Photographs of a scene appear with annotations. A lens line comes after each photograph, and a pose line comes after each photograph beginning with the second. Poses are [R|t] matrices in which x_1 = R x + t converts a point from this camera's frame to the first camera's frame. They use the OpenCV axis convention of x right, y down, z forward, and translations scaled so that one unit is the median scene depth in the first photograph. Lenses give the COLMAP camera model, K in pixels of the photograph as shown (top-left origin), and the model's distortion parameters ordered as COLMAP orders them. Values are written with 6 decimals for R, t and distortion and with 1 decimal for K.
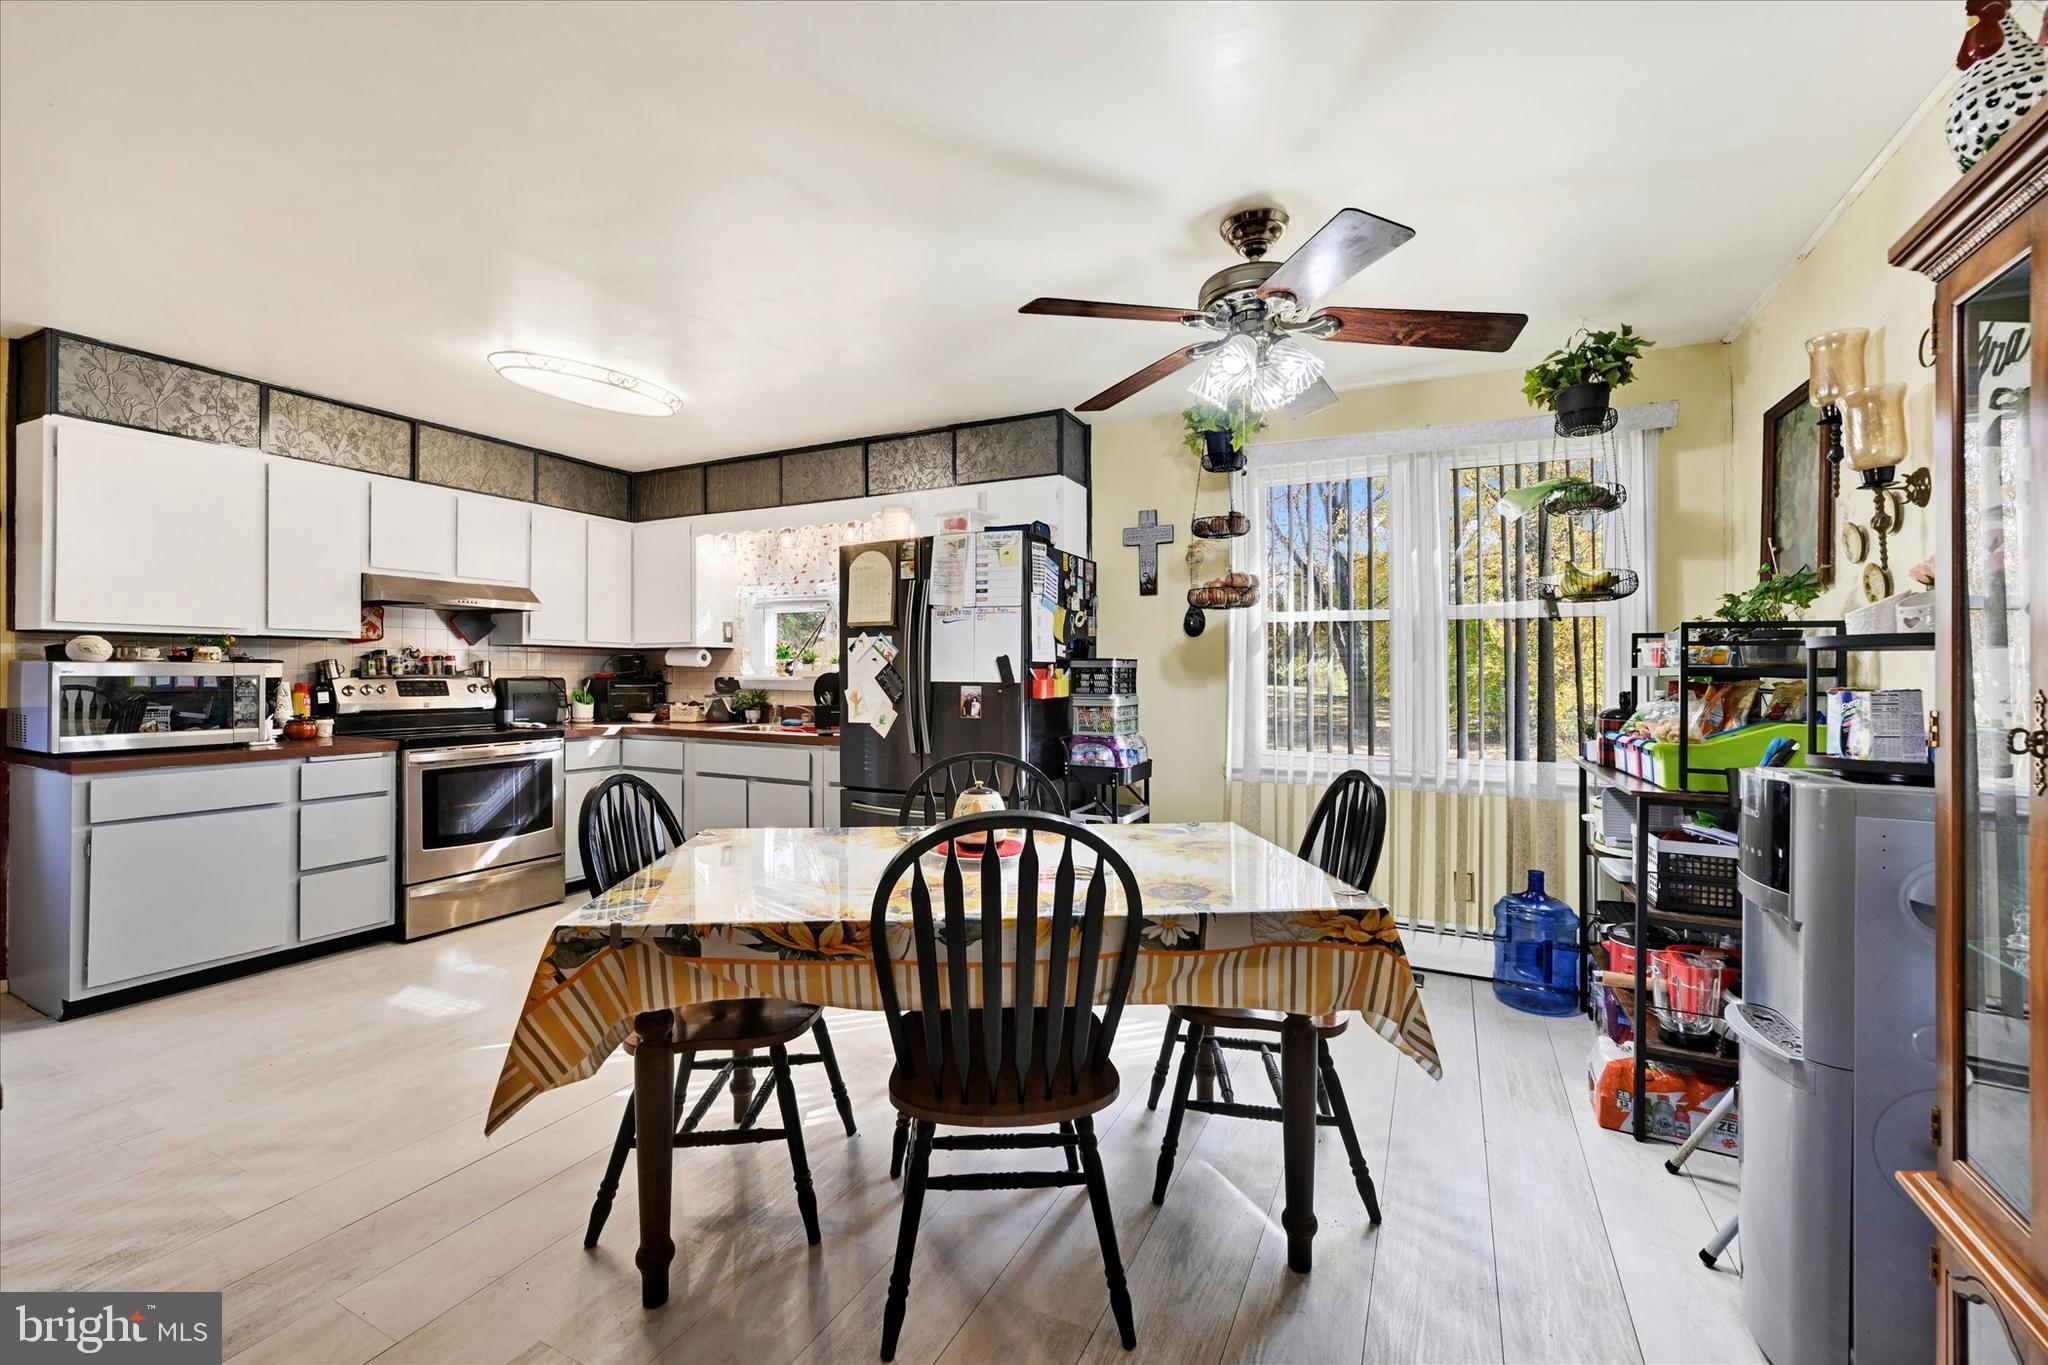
lens RADIAL K [[839.8, 0, 1010.6], [0, 839.8, 670.6], [0, 0, 1]] dist [0.000043, 0.000264]
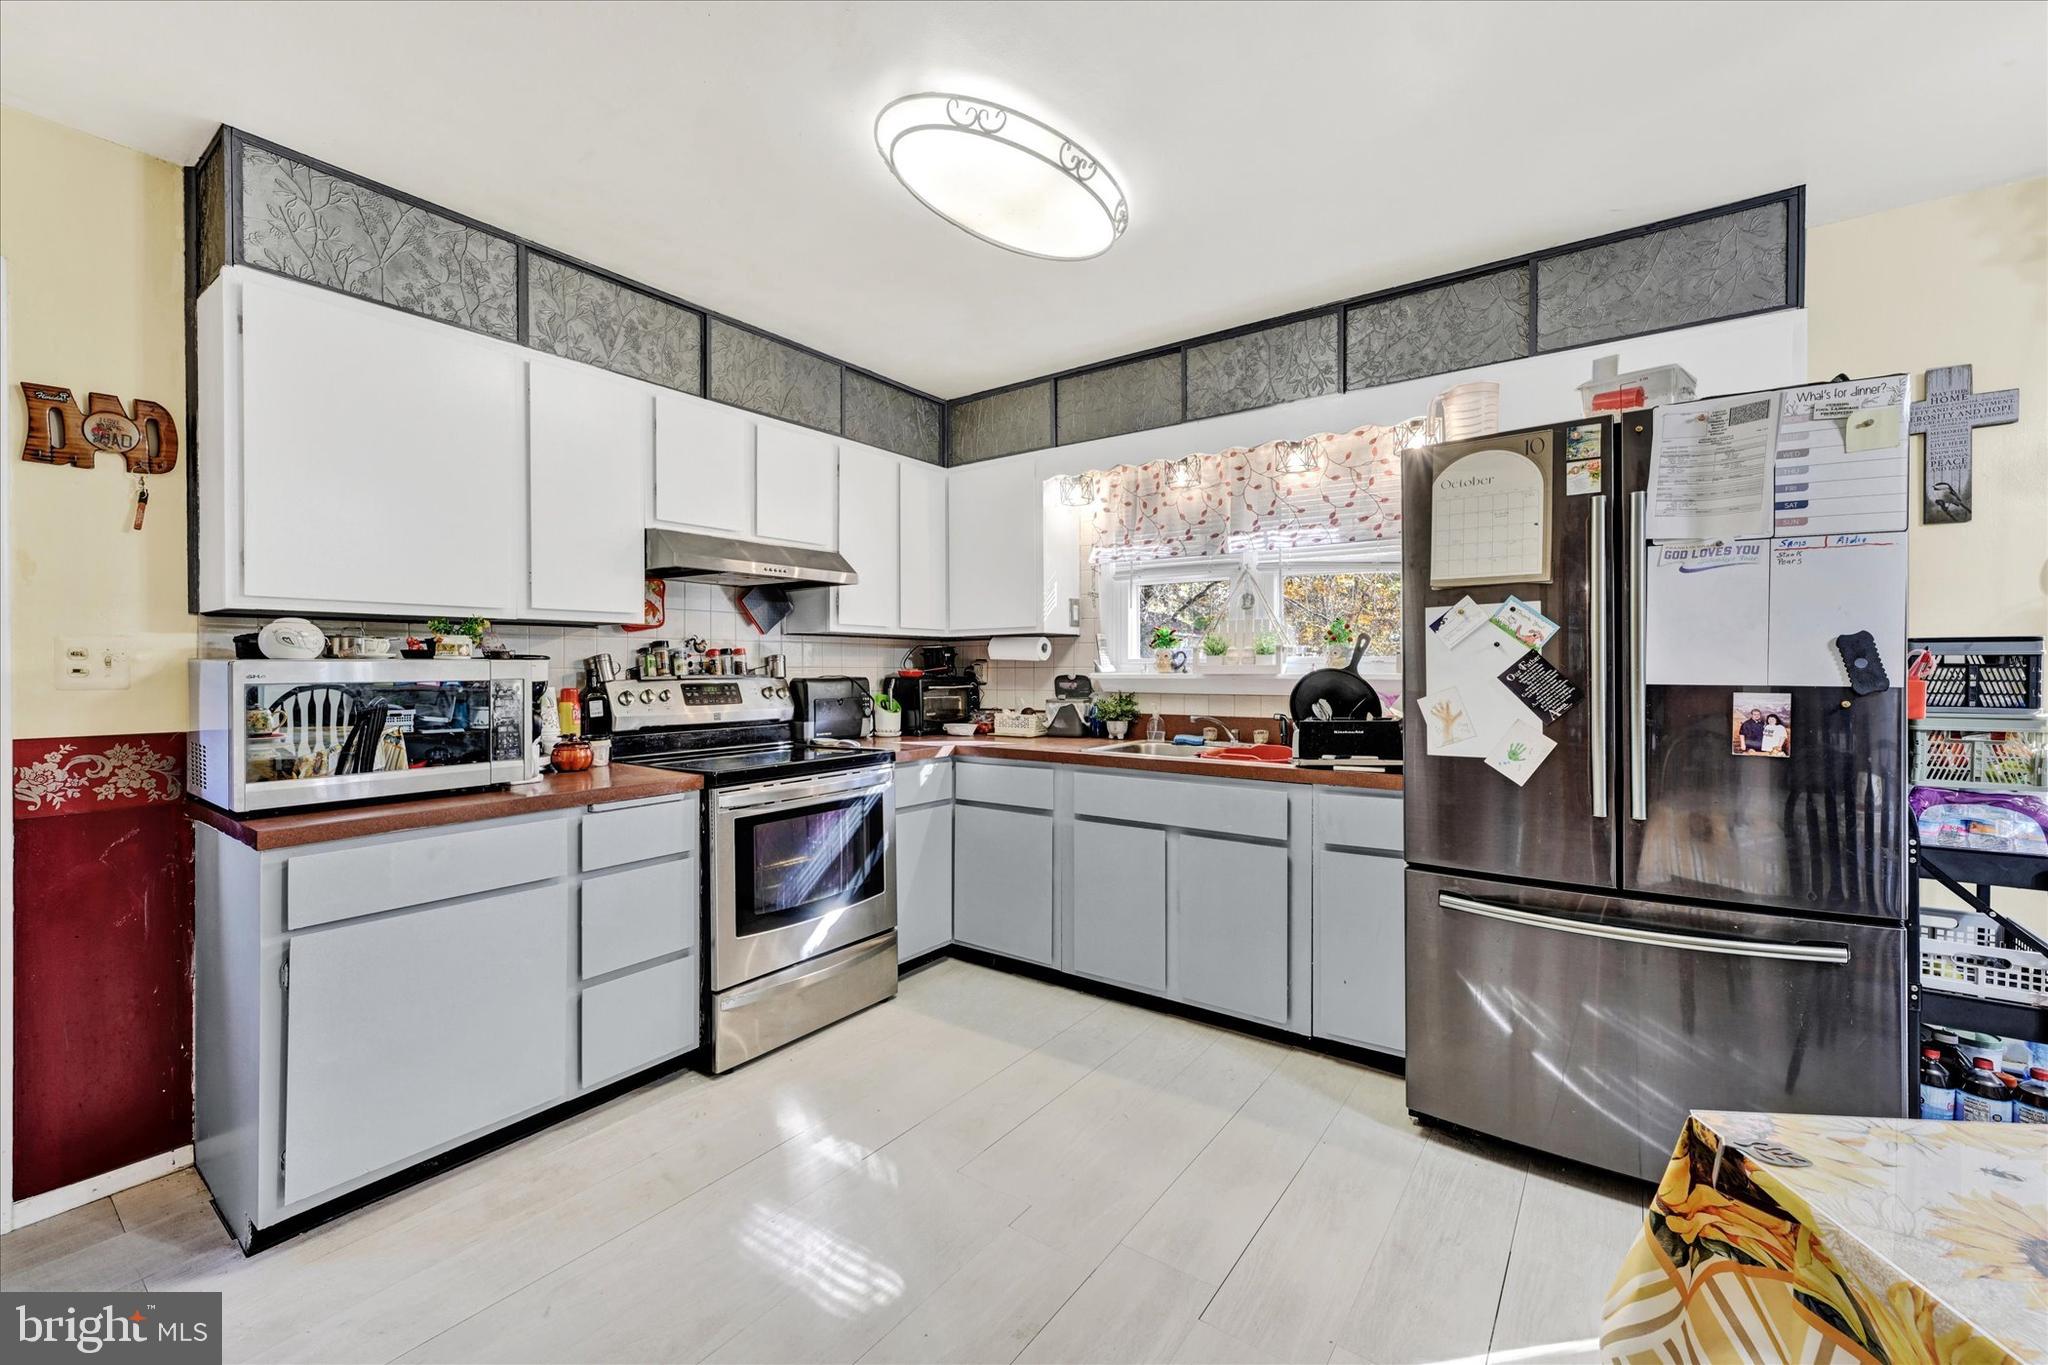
lens RADIAL K [[839.8, 0, 1010.6], [0, 839.8, 670.6], [0, 0, 1]] dist [0.000043, 0.000264]
pose [[0.985287, -0.006025, -0.170802, -0.355327], [0.007421, 0.999944, 0.007536, -0.002425], [0.170747, -0.008693, 0.985277, 0.365811]]
